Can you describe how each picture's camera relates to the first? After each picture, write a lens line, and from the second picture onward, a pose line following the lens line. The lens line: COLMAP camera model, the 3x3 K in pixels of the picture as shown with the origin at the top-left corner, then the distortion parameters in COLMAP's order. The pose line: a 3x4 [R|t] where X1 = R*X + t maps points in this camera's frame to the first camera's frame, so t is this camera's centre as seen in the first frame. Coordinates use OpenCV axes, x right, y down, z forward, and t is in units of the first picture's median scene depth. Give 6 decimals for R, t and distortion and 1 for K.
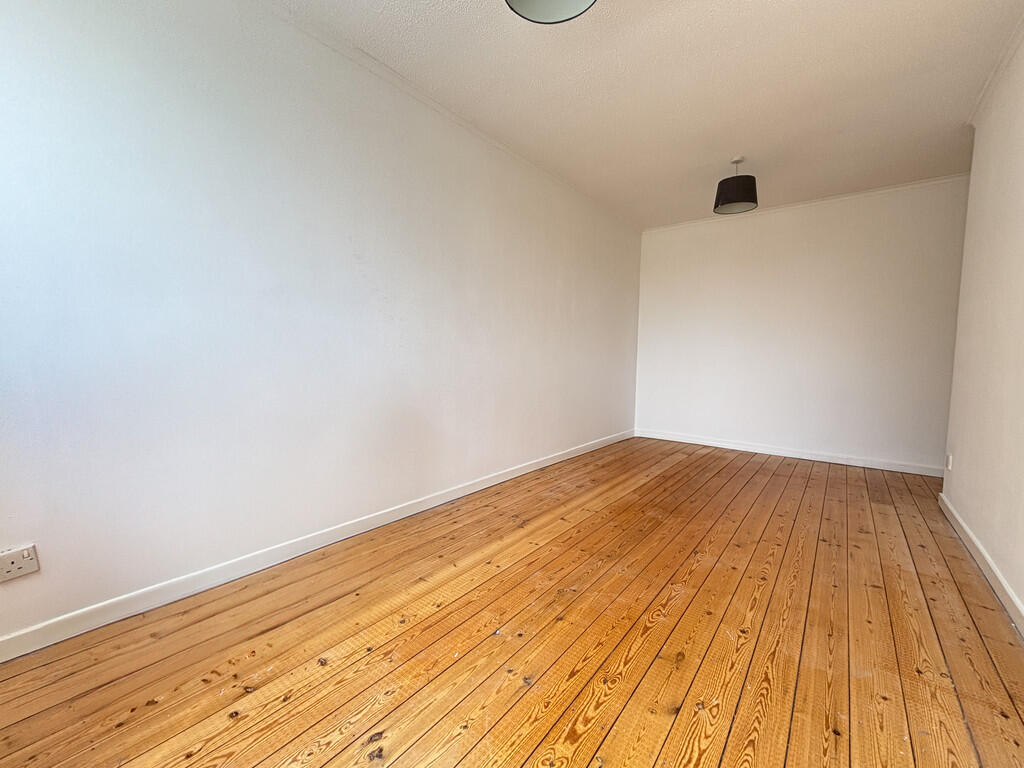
lens RADIAL K [[421.4, 0, 509.7], [0, 421.4, 383.9], [0, 0, 1]] dist [-0.003211, 0.002124]
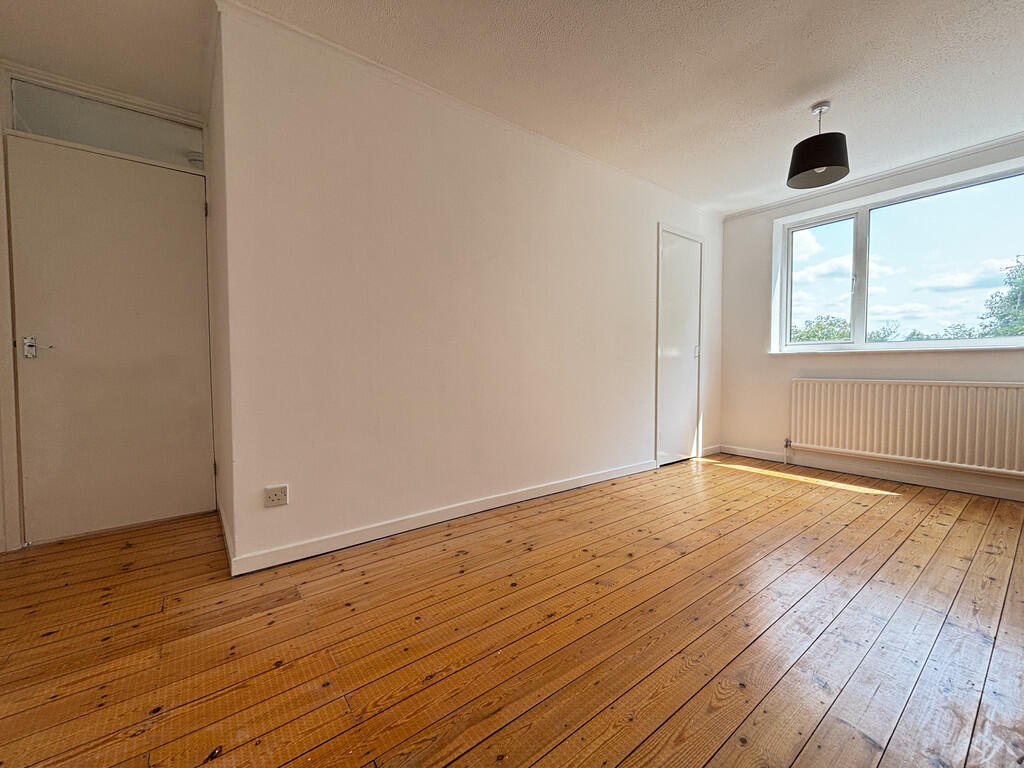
lens RADIAL K [[421.4, 0, 510.7], [0, 421.4, 382.2], [0, 0, 1]] dist [-0.003211, 0.002124]
pose [[-0.971231, -0.019580, 0.237334, 0.536305], [0.008567, 0.993096, 0.116990, -0.102880], [-0.237986, 0.115658, -0.964358, 1.758817]]
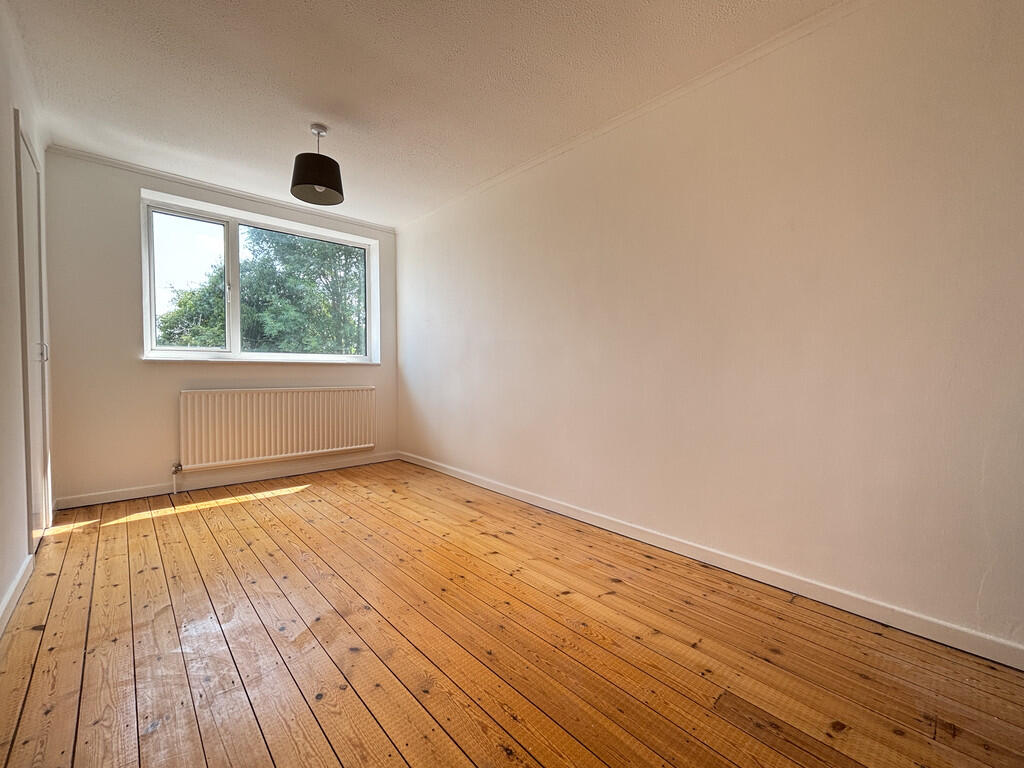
lens RADIAL K [[421.4, 0, 510.6], [0, 421.4, 384.4], [0, 0, 1]] dist [-0.003211, 0.002124]
pose [[-0.144660, 0.016982, -0.989336, 1.060377], [-0.085782, 0.995873, 0.029638, -0.071221], [0.985756, 0.089155, -0.142606, 1.189589]]
